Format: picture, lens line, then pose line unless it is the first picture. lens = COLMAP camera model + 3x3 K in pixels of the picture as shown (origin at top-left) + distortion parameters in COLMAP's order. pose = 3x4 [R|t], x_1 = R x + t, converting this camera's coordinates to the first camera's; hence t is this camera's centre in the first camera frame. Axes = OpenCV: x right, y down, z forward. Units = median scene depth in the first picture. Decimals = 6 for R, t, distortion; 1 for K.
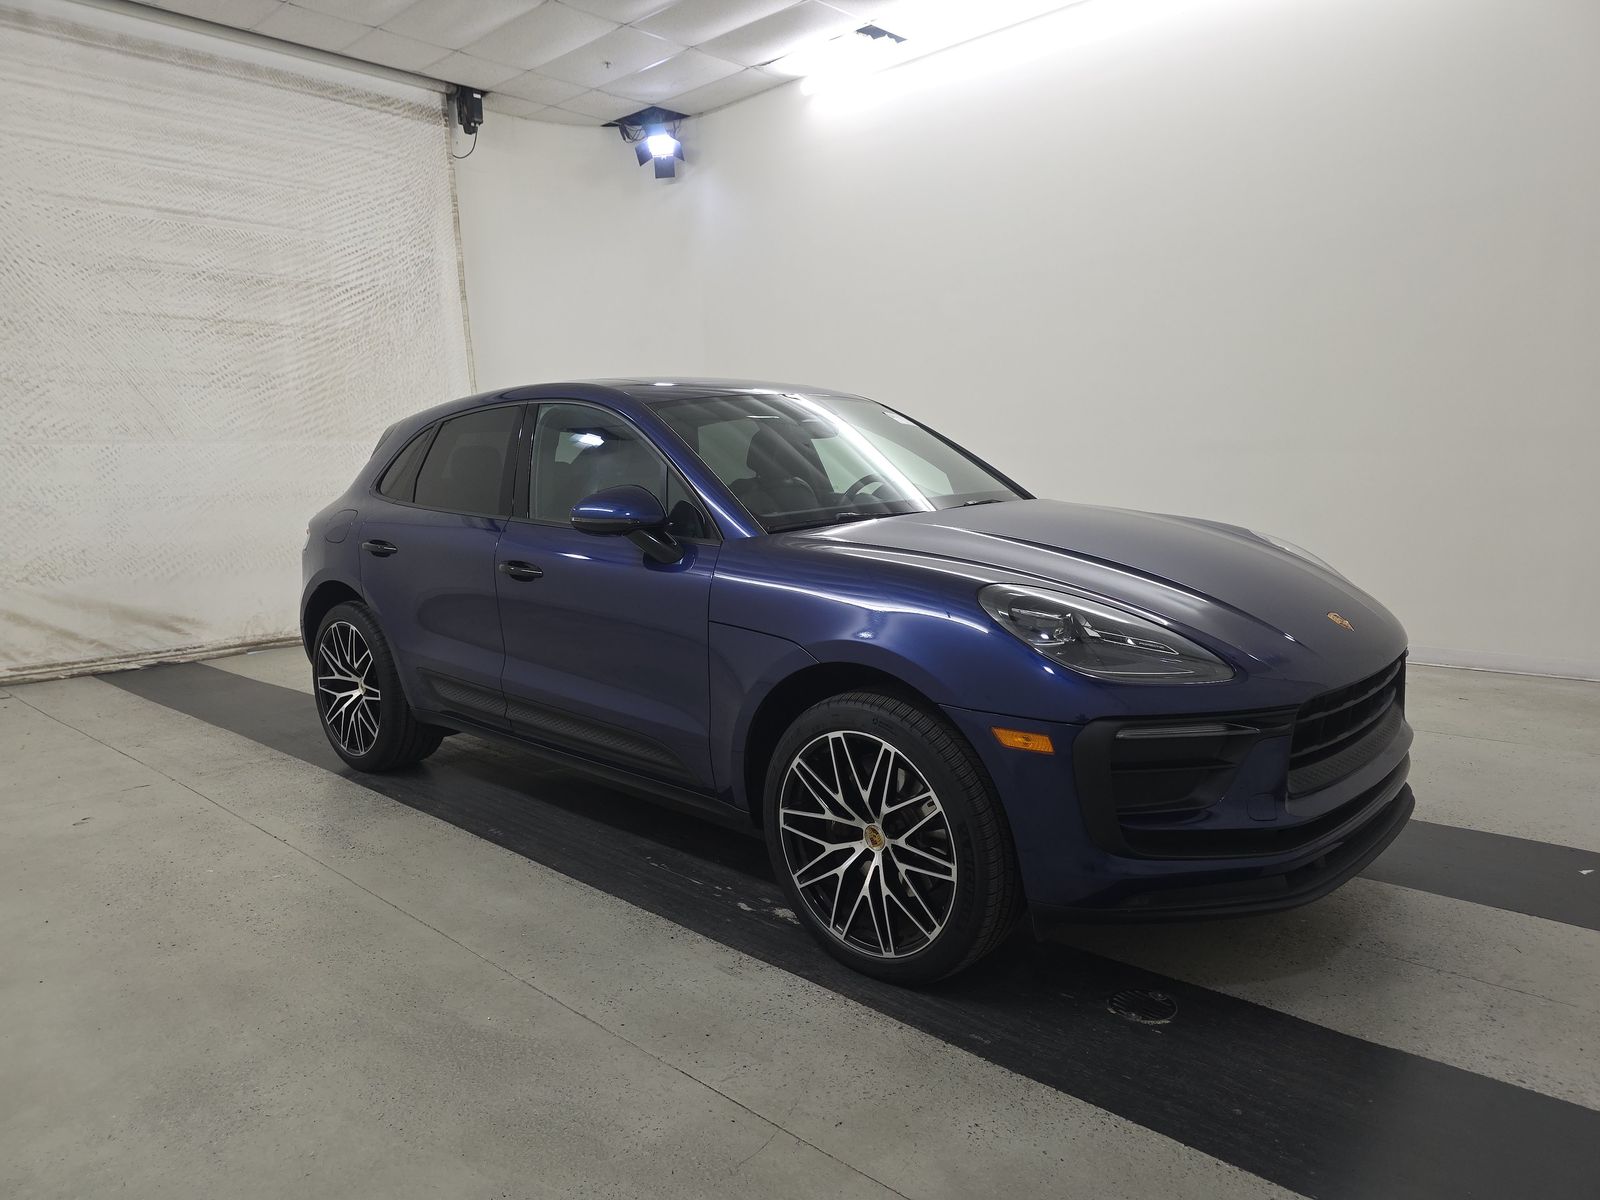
lens RADIAL K [[1049.3, 0, 810.3], [0, 1049.3, 605.0], [0, 0, 1]] dist [0.029027, -0.031706]
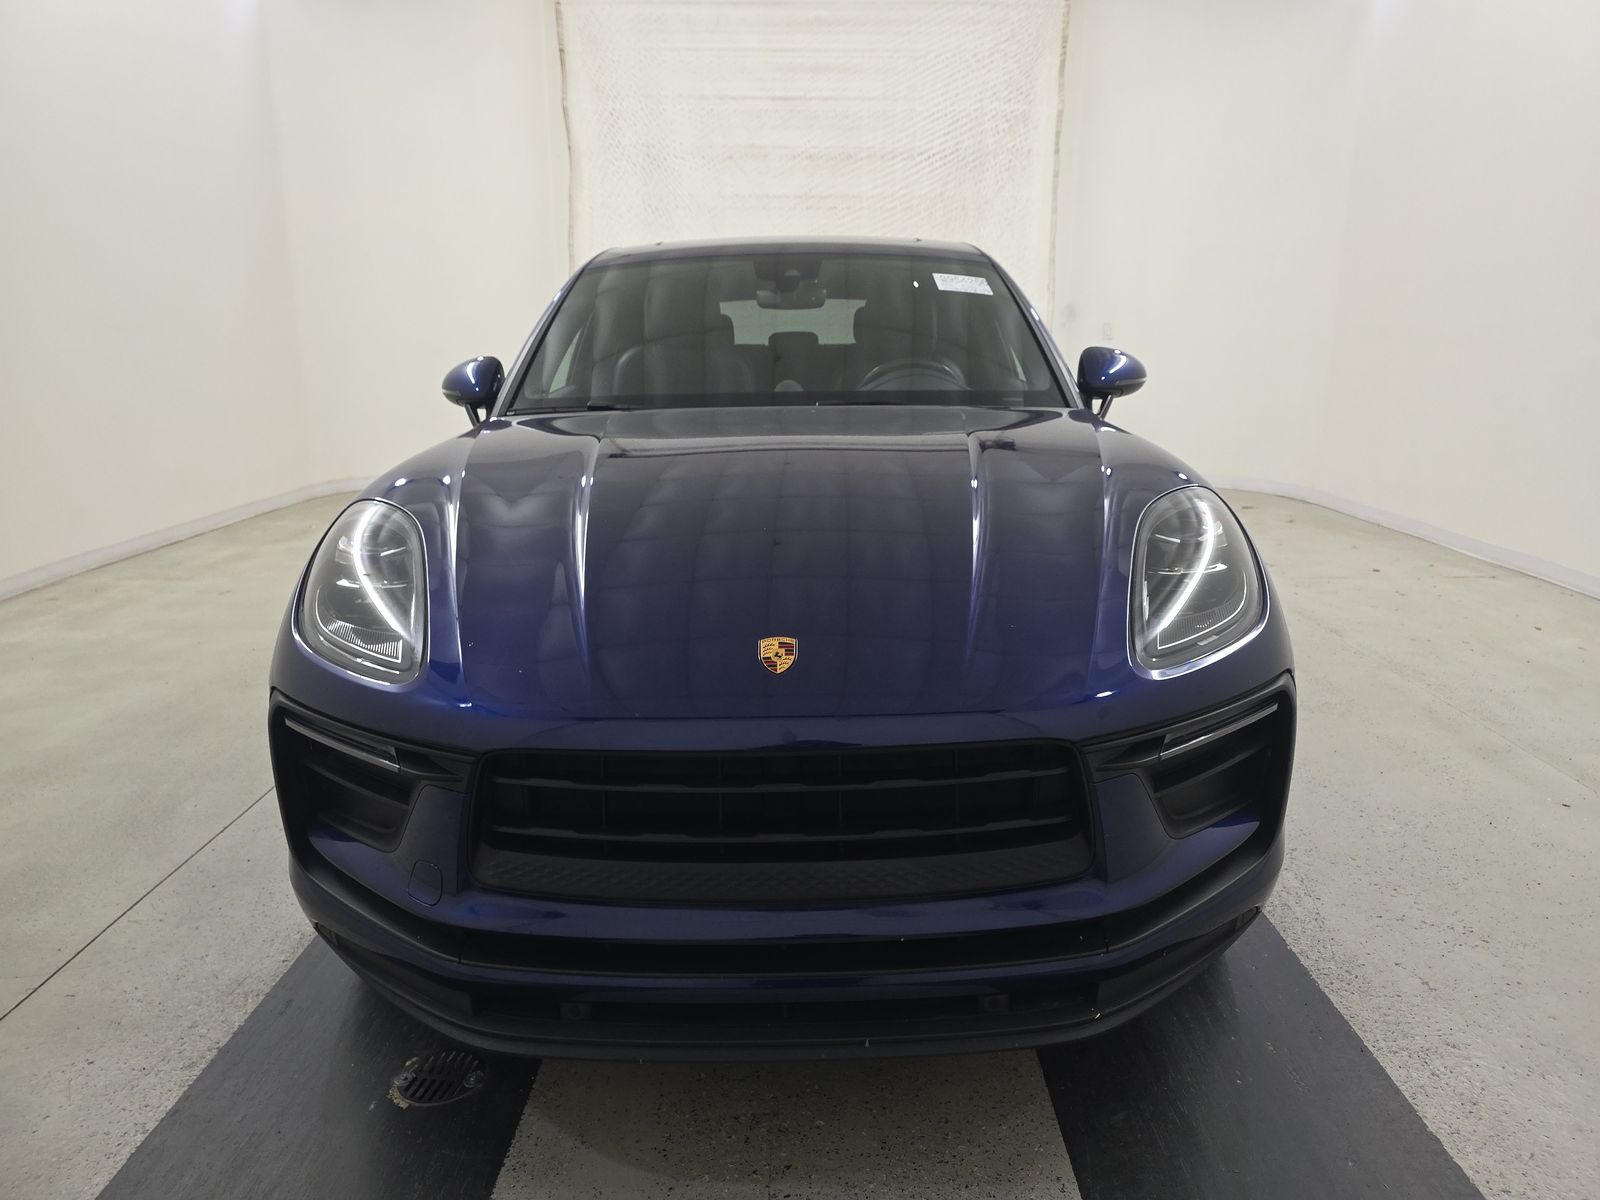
lens RADIAL K [[1049.3, 0, 801.4], [0, 1049.3, 602.3], [0, 0, 1]] dist [0.029027, -0.031706]
pose [[0.690089, 0.203836, -0.694426, 0.274546], [-0.116367, 0.978284, 0.171518, -0.037281], [0.714308, -0.037554, 0.698823, 0.184643]]
